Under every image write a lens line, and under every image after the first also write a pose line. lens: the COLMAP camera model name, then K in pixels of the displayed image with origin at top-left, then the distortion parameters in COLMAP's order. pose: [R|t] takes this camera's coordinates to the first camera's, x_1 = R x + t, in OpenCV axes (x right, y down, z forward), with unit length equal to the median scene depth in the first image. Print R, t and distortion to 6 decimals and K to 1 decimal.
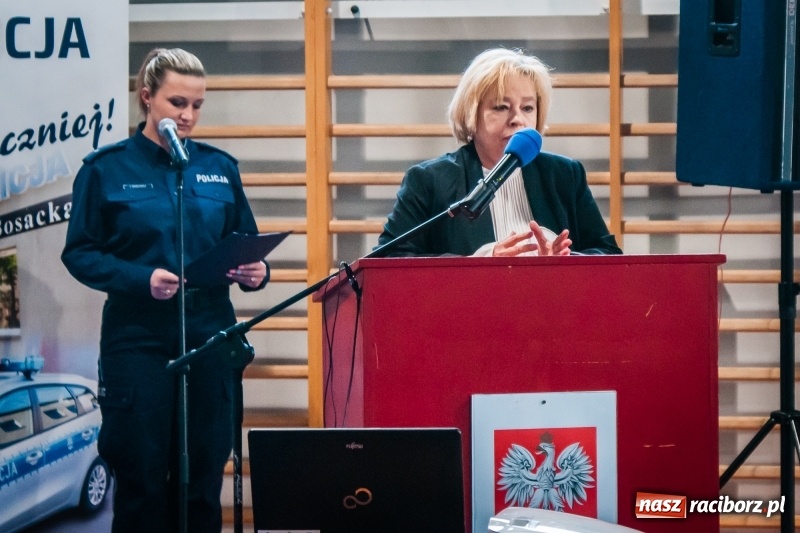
lens RADIAL K [[2947.0, 0, 447.8], [0, 2947.0, 233.1], [0, 0, 1]] dist [0.140407, 0.000000]
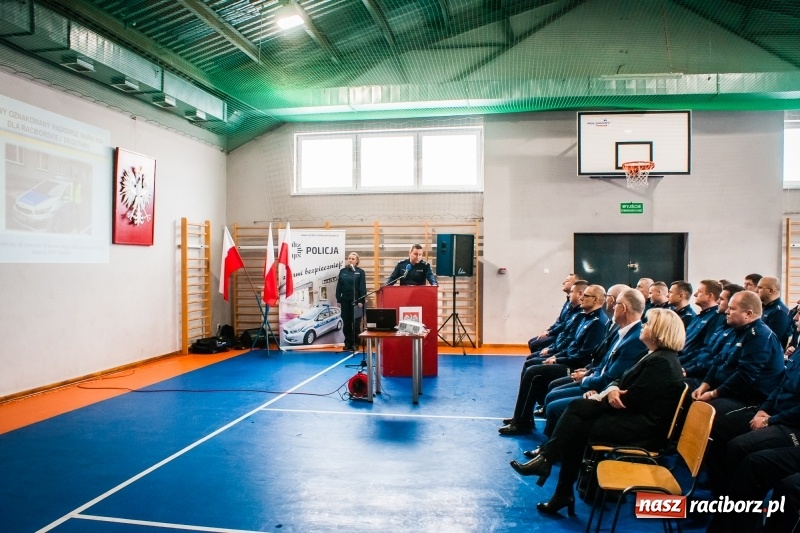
lens RADIAL K [[717.9, 0, 383.2], [0, 717.9, 276.1], [0, 0, 1]] dist [-0.085037, 0.037375]
pose [[0.999308, 0.006495, -0.036627, 0.023408], [-0.007207, 0.999787, -0.019340, 0.013740], [0.036494, 0.019590, 0.999142, -0.463961]]
